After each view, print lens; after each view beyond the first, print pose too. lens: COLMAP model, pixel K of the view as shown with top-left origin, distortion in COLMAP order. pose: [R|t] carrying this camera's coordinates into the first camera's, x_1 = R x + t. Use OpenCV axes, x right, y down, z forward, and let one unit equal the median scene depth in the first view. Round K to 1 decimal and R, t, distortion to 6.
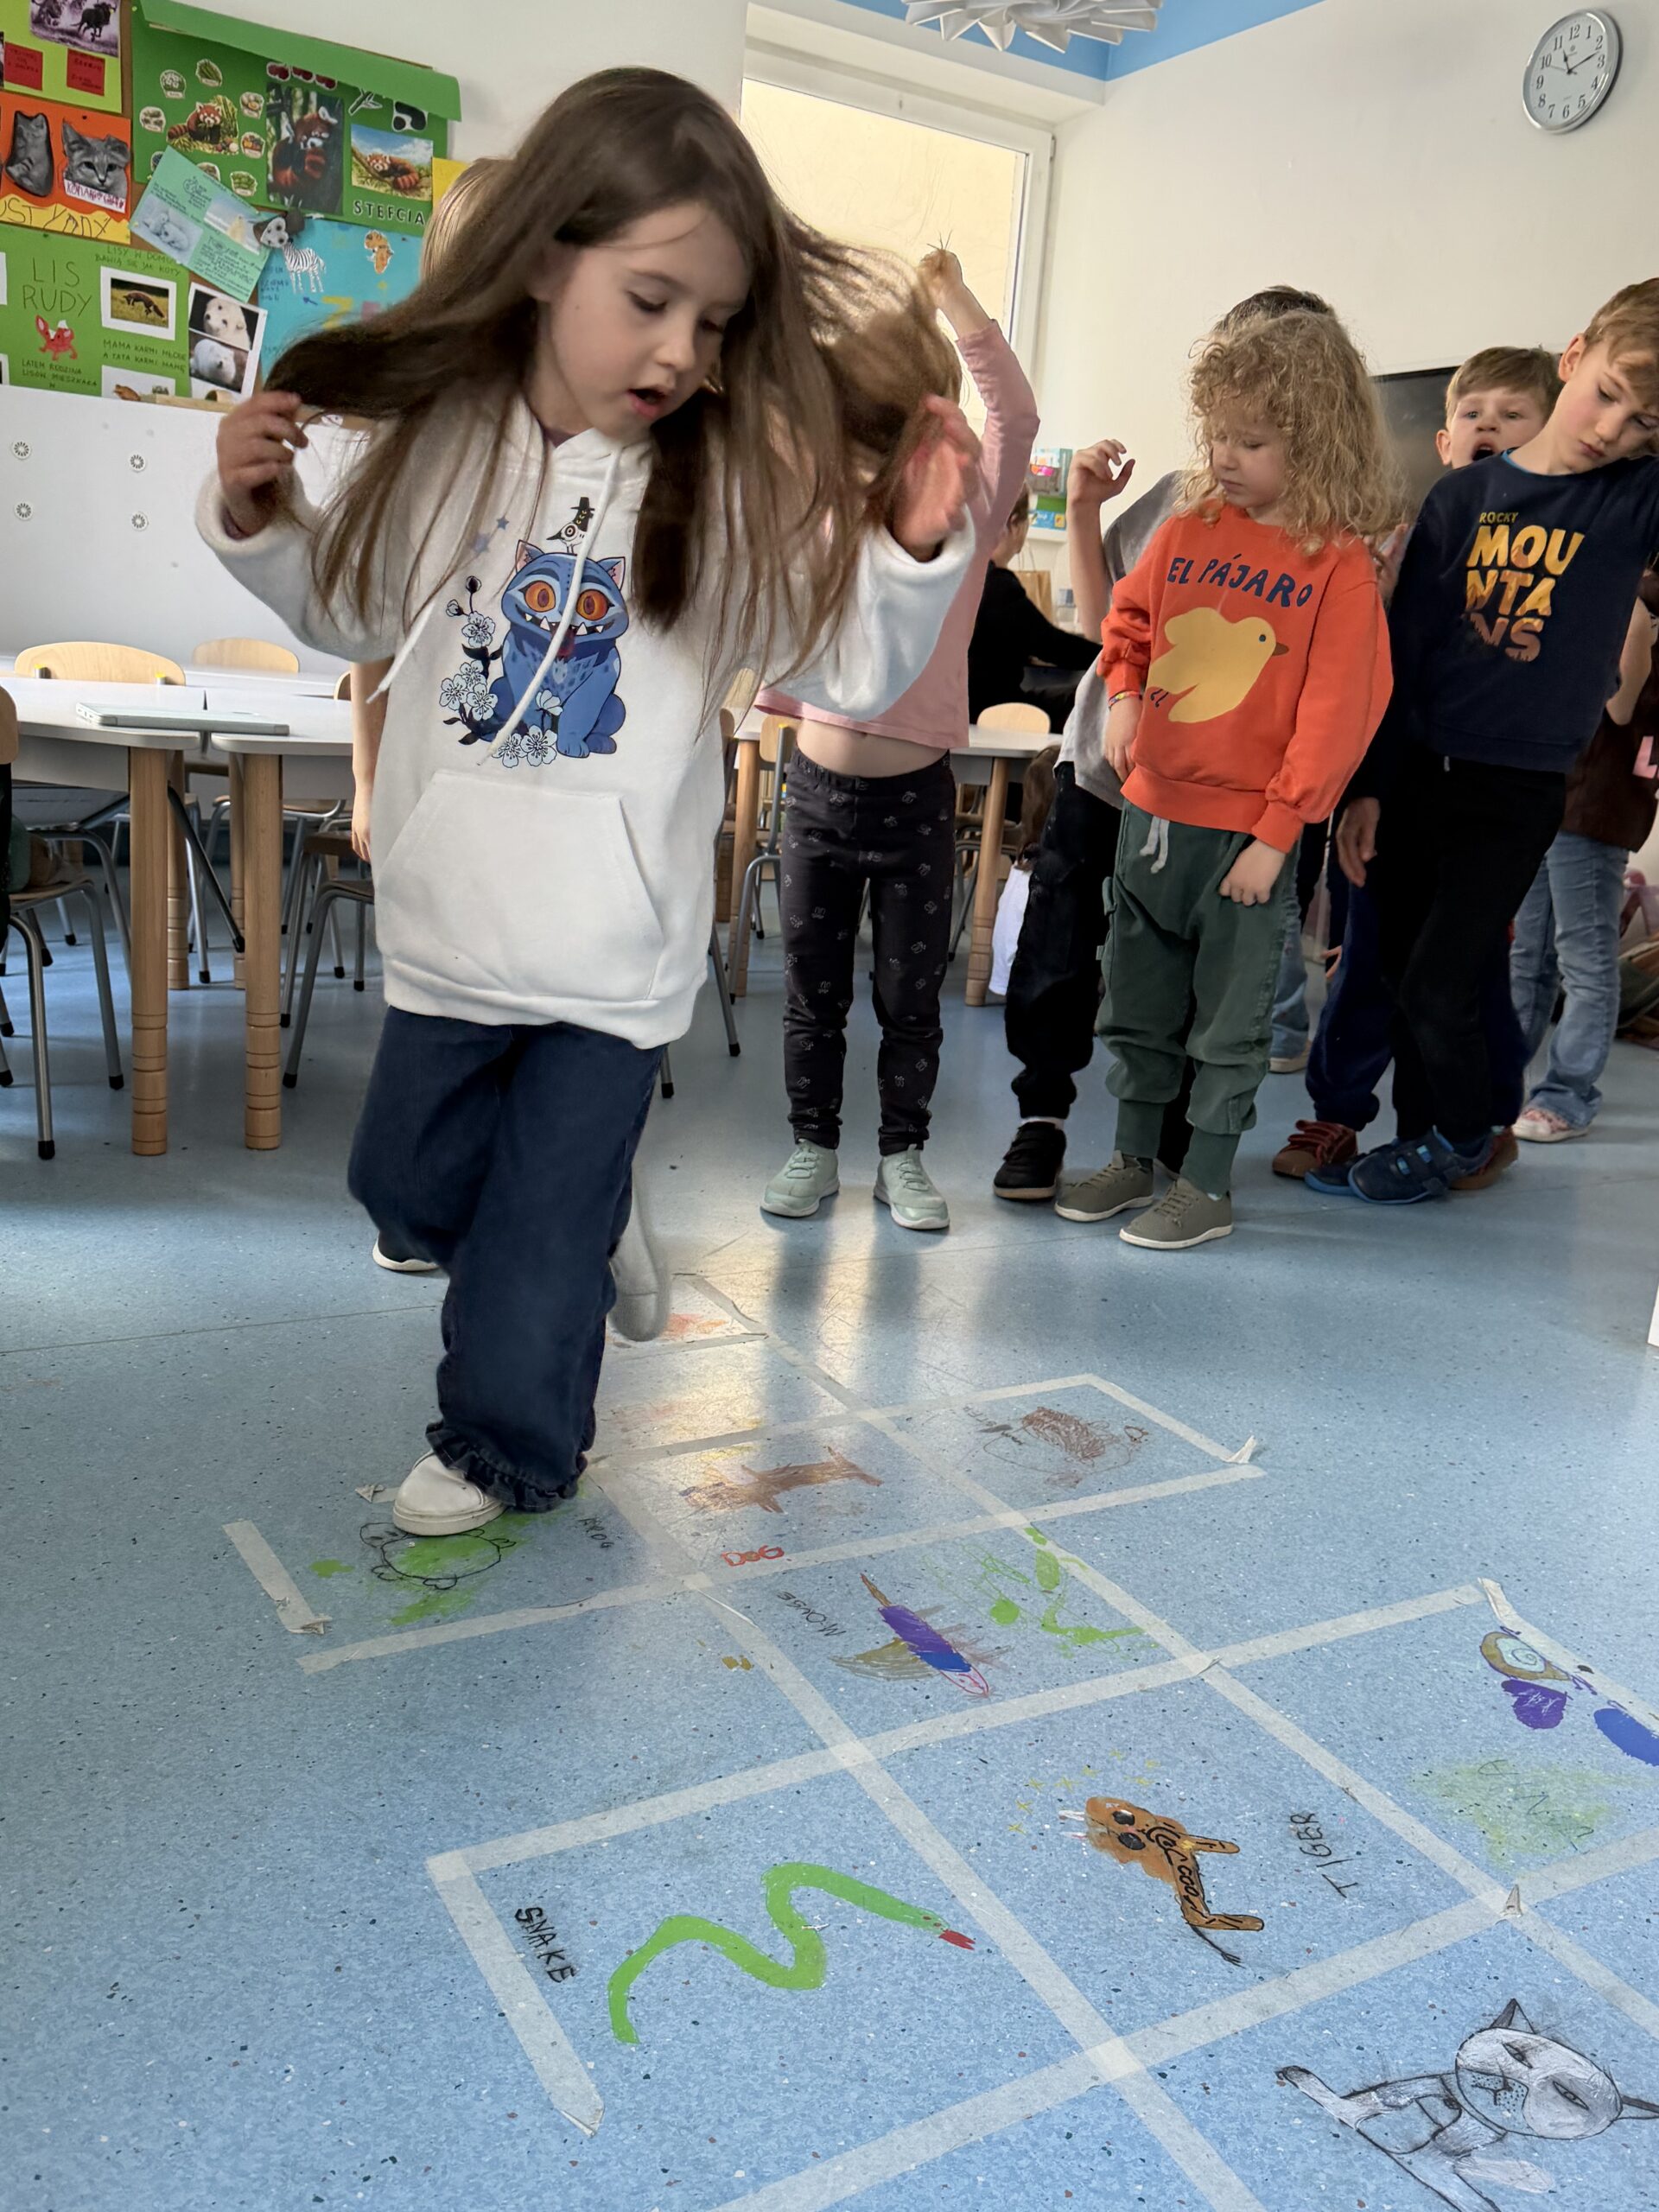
lens RADIAL K [[1835.5, 0, 823.8], [0, 1835.5, 1103.7], [0, 0, 1]] dist [0.009183, -0.026515]
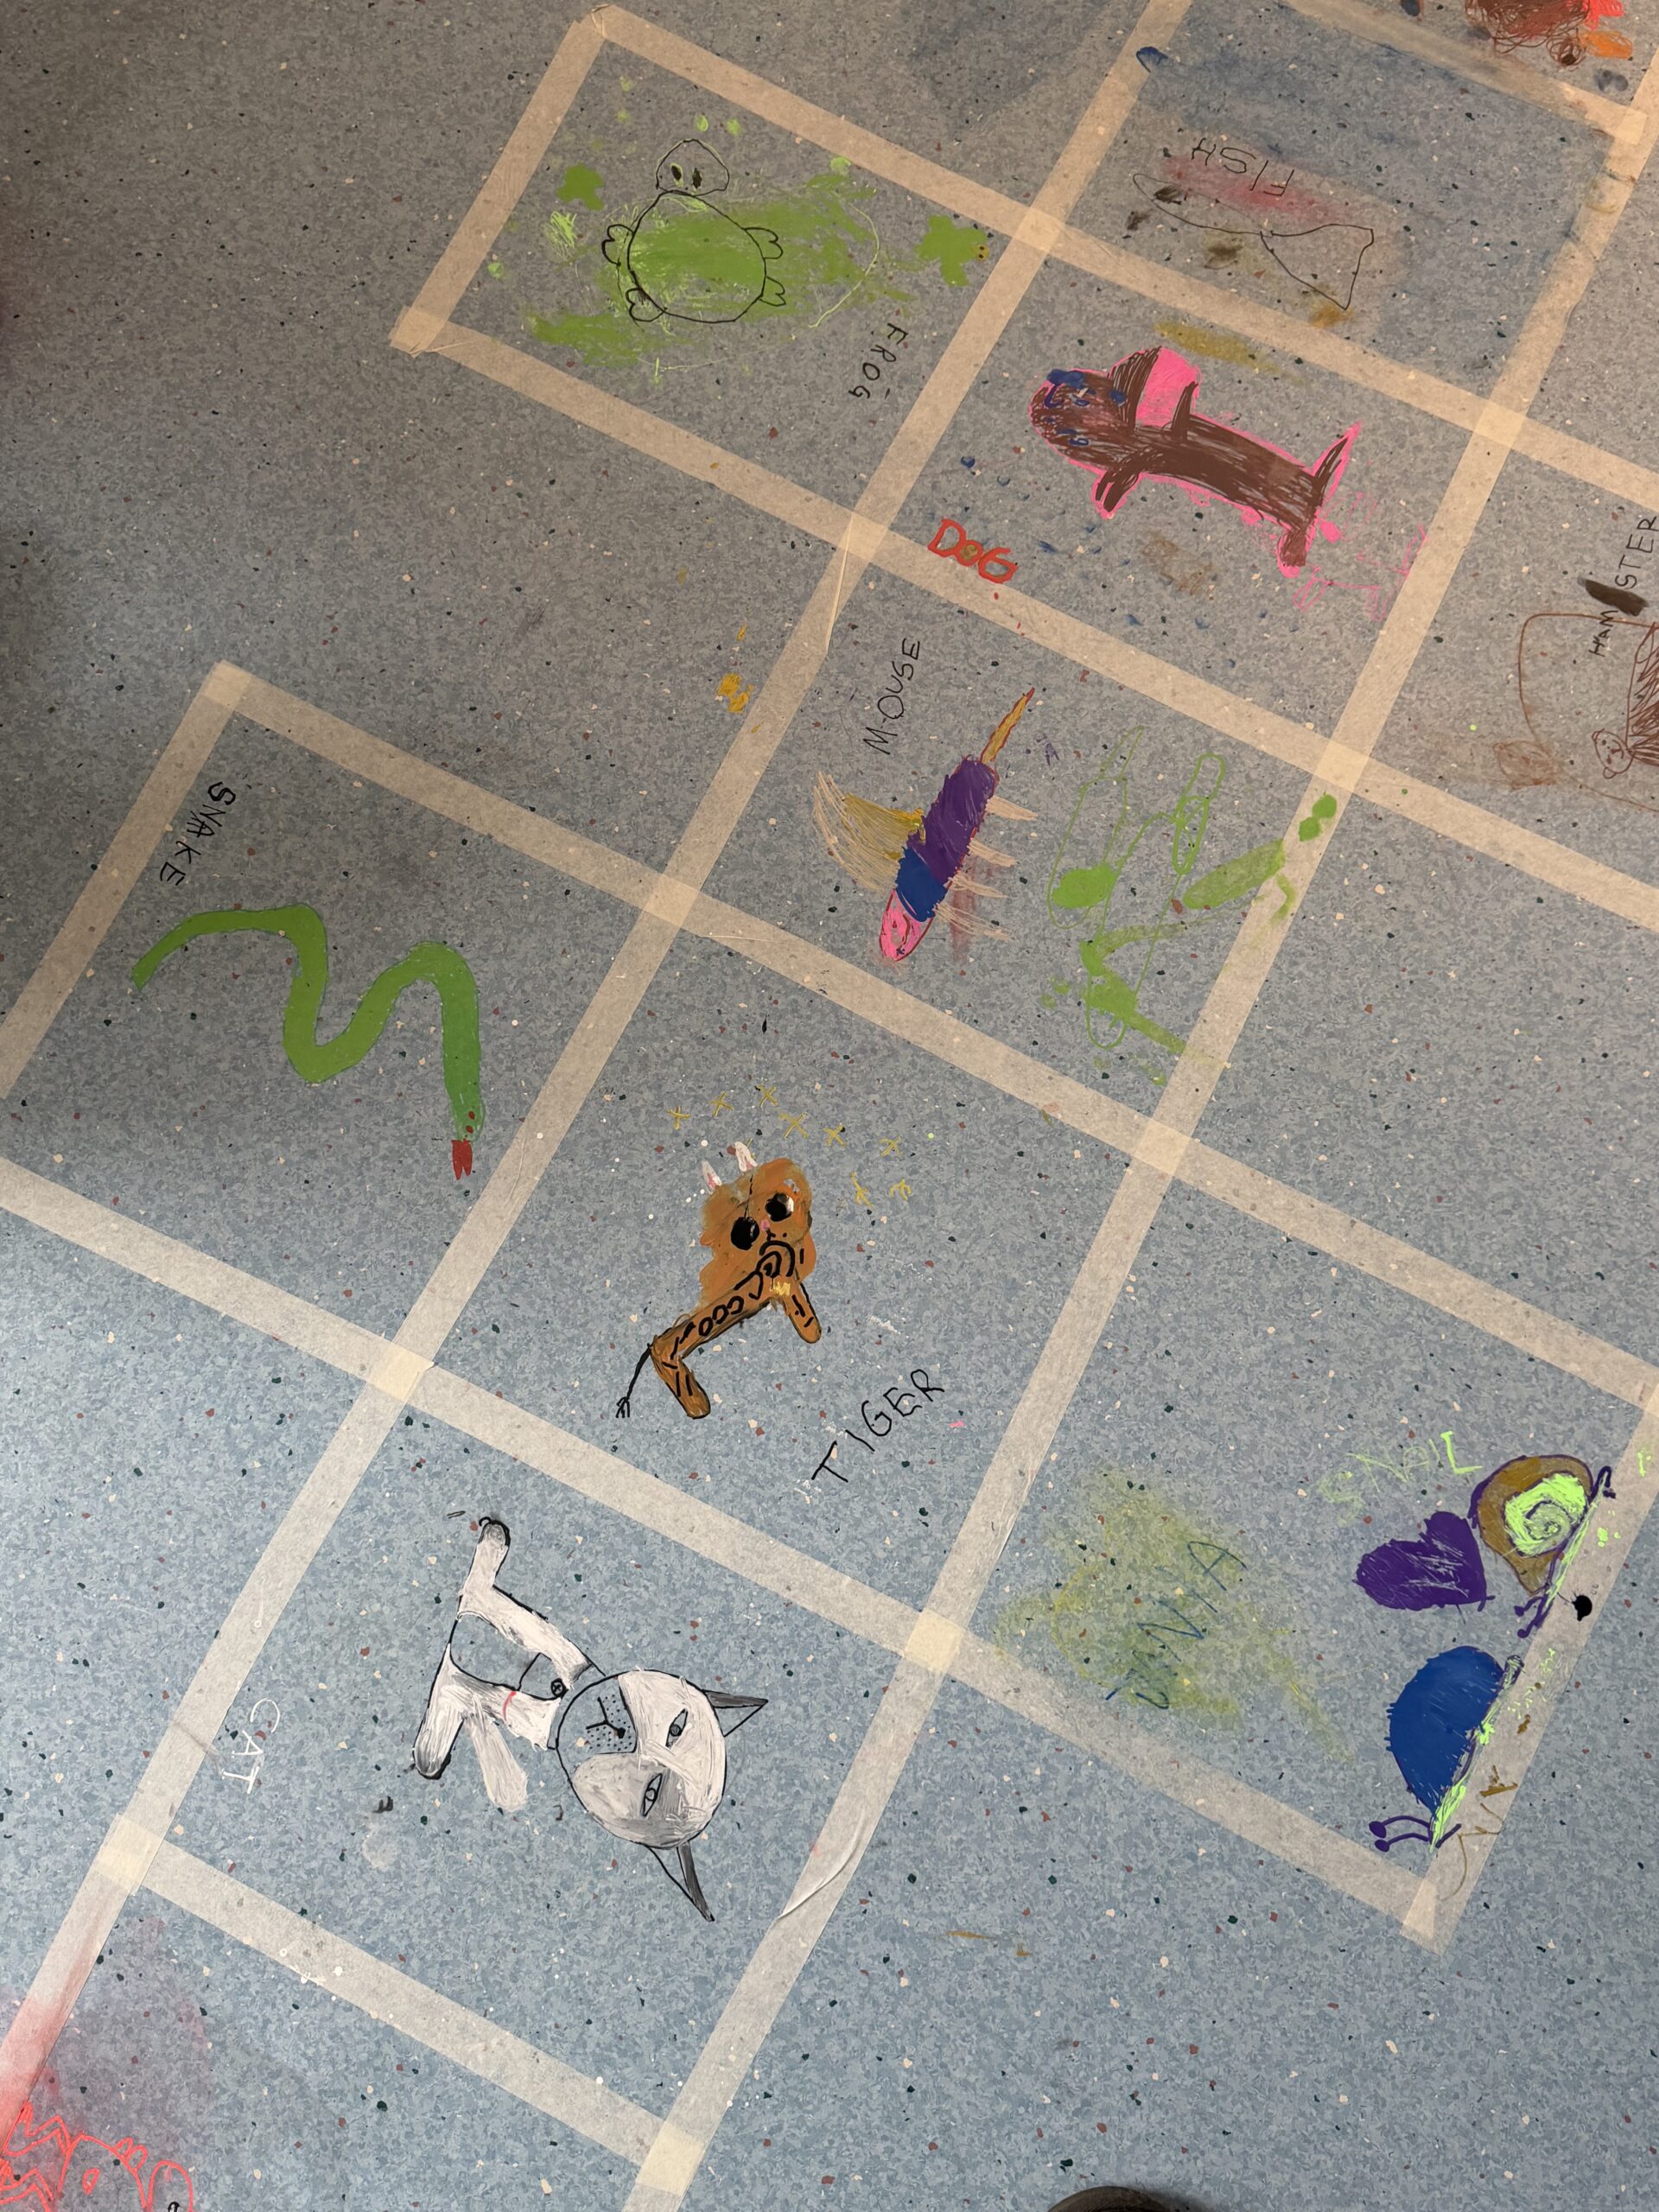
lens RADIAL K [[1817.3, 0, 827.3], [0, 1817.3, 1098.2], [0, 0, 1]] dist [0.179165, -0.401079]
pose [[0.555634, 0.793359, -0.248700, 0.338014], [-0.165413, 0.398627, 0.902073, -0.371018], [0.814806, -0.460084, 0.352723, 0.747022]]
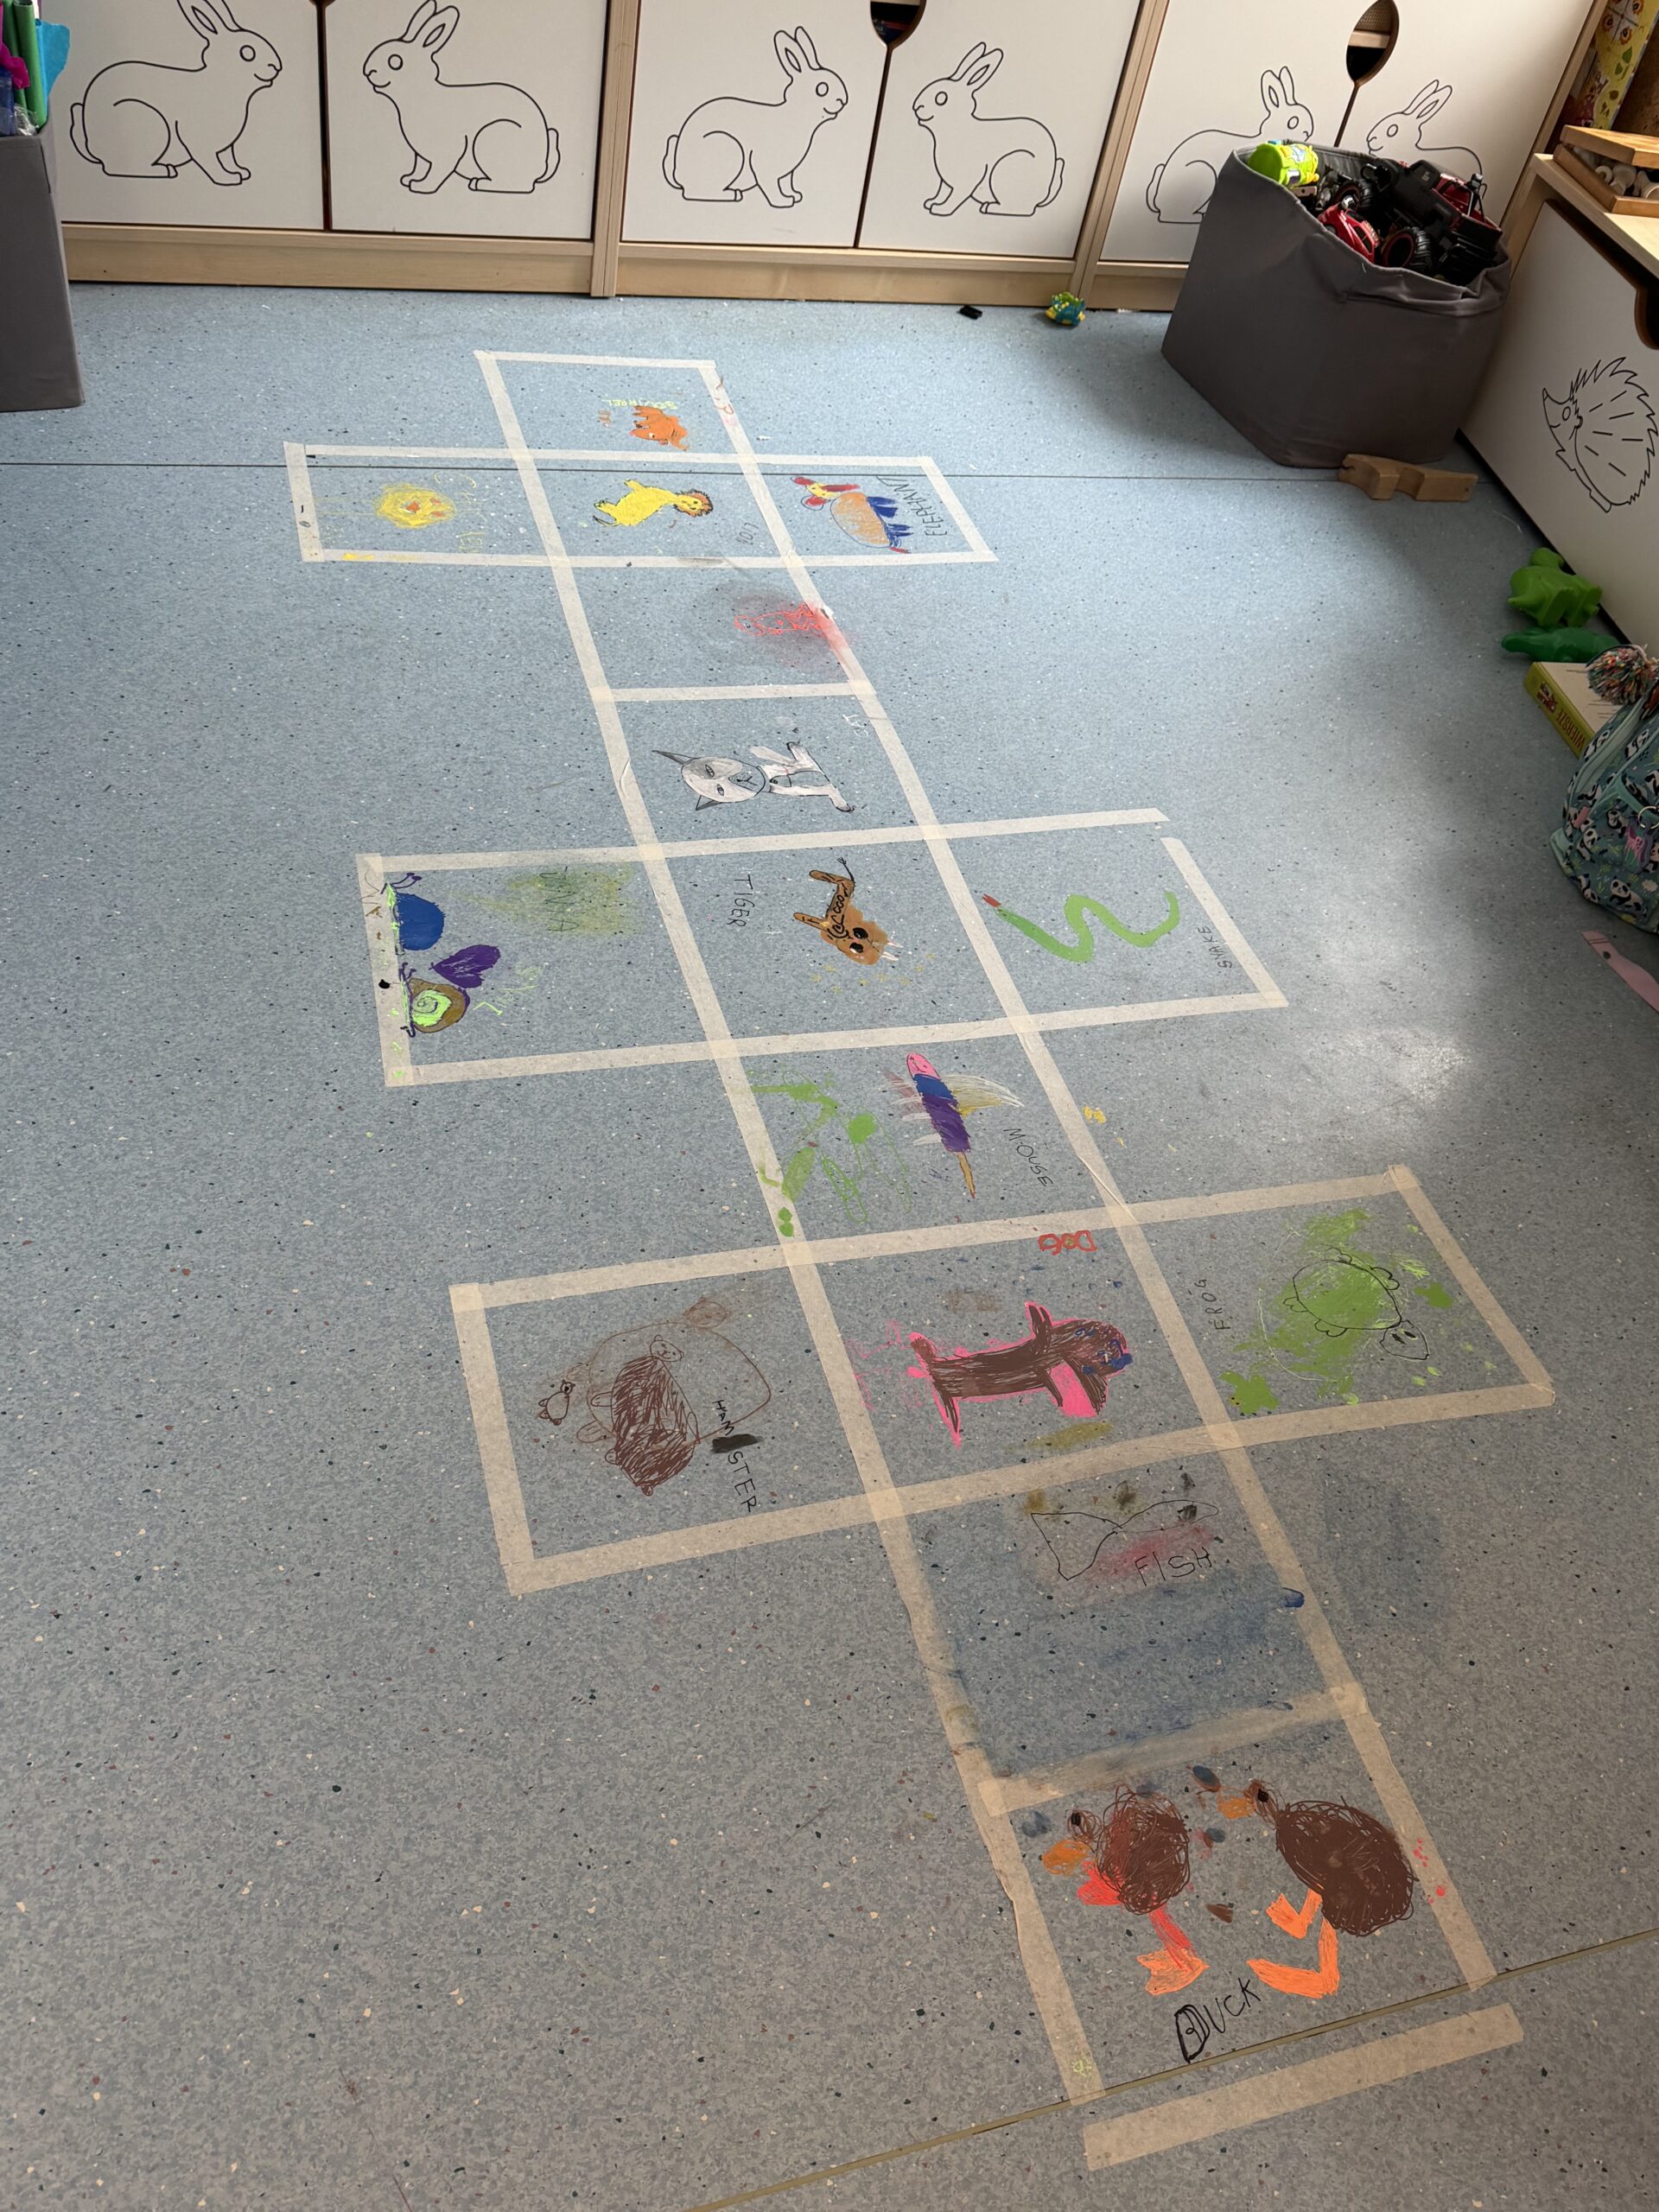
lens RADIAL K [[1810.9, 0, 841.6], [0, 1810.9, 1101.8], [0, 0, 1]] dist [0.169954, -0.314925]
pose [[-0.945872, -0.322868, -0.032884, 0.182461], [-0.186667, 0.458358, 0.868944, -0.852216], [-0.265482, 0.828048, -0.493817, 1.840963]]
